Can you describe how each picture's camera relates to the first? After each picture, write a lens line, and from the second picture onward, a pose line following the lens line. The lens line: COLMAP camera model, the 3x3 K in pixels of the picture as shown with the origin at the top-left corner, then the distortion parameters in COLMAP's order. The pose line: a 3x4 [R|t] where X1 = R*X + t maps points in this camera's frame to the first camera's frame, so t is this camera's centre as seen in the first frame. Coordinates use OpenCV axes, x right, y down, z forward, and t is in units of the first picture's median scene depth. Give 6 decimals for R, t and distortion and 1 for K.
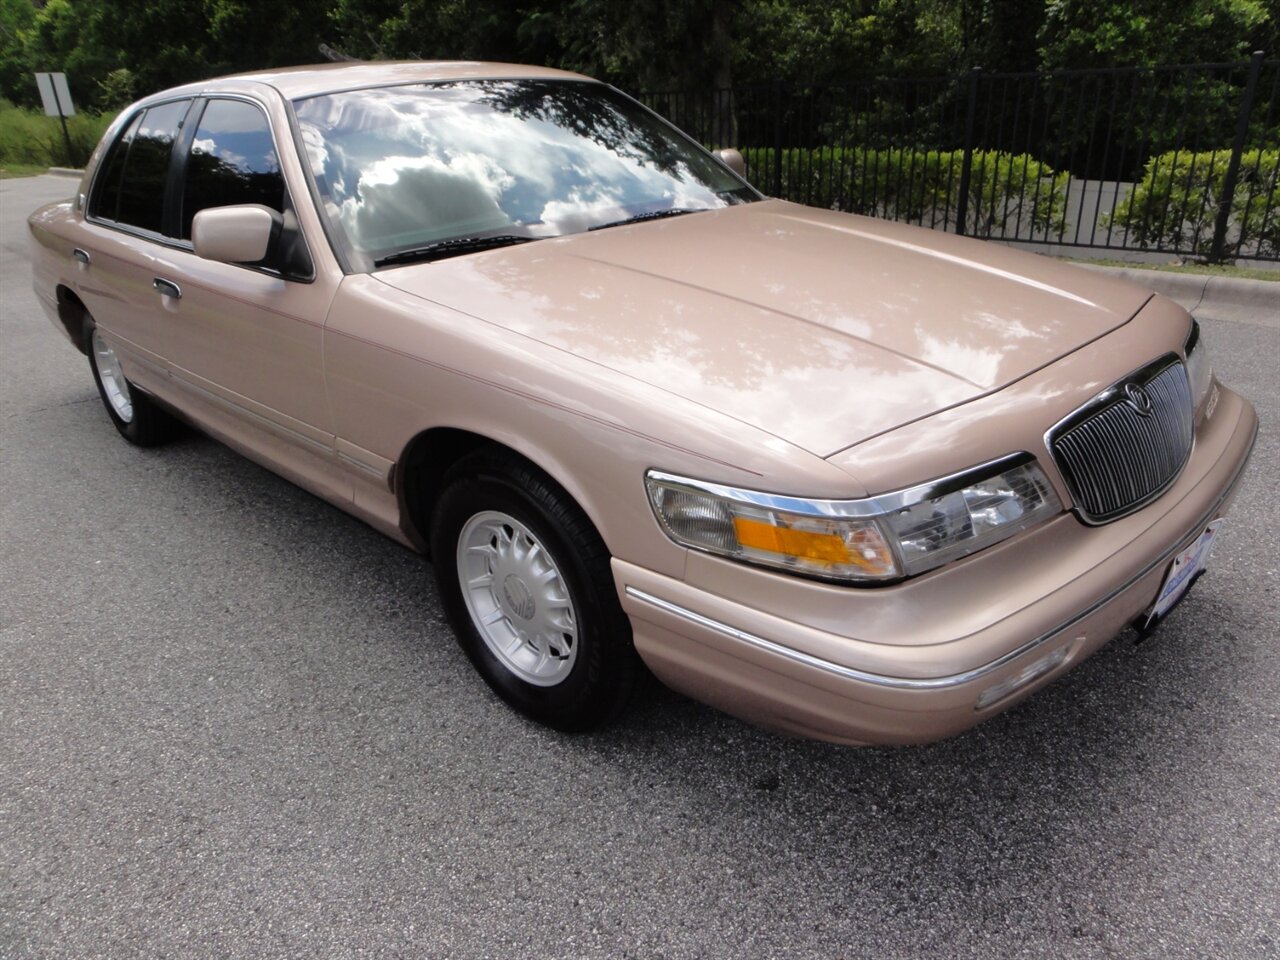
lens RADIAL K [[907.2, 0, 642.1], [0, 907.2, 479.3], [0, 0, 1]] dist [-0.000604, -0.000385]
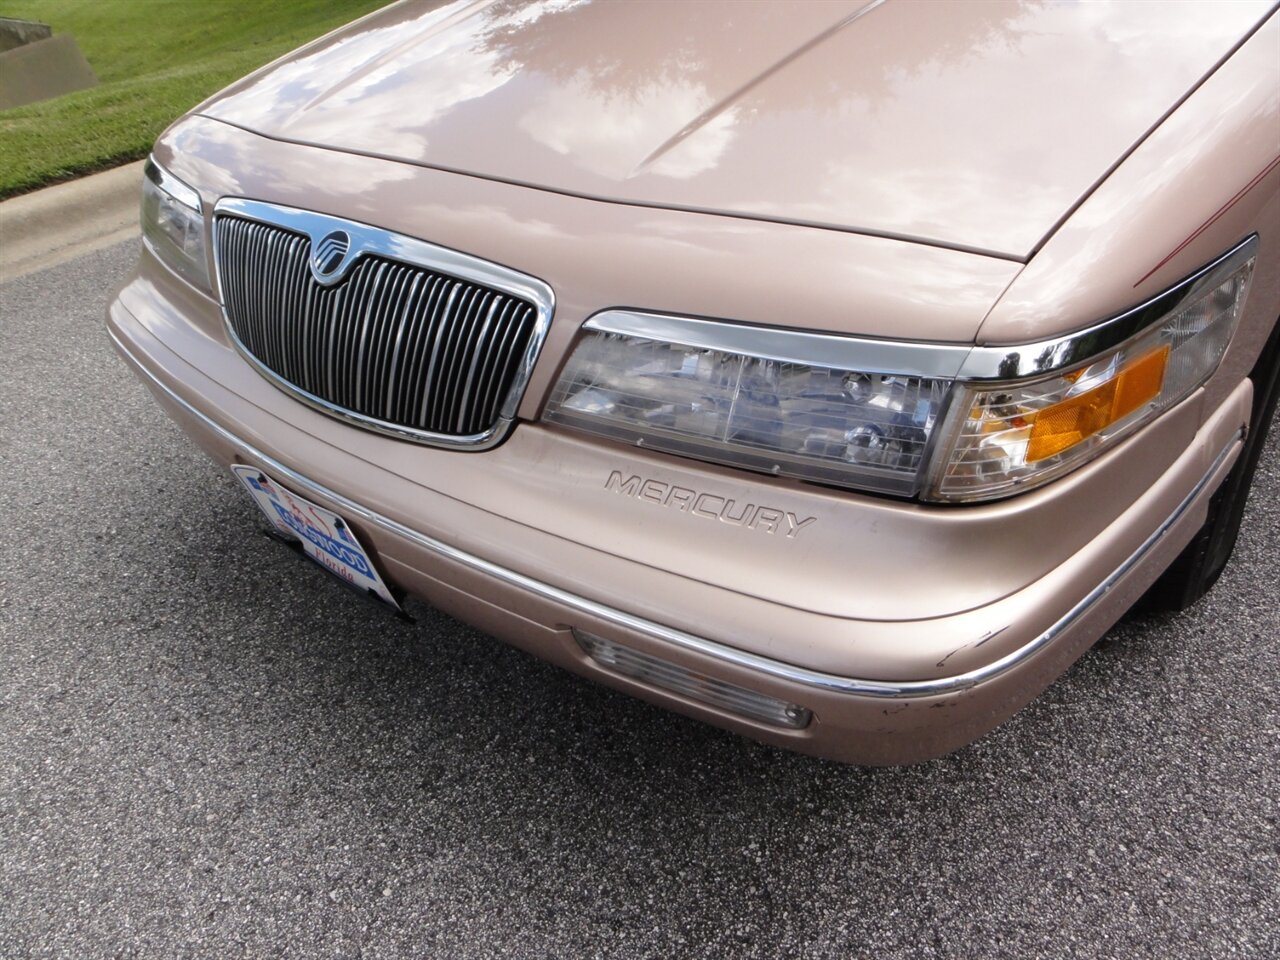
lens RADIAL K [[907.2, 0, 638.9], [0, 907.2, 480.0], [0, 0, 1]] dist [-0.000604, -0.000385]
pose [[0.113802, 0.609947, -0.784228, 0.820948], [-0.317380, 0.770315, 0.553069, -0.271173], [0.941445, 0.185958, 0.281248, 0.754290]]
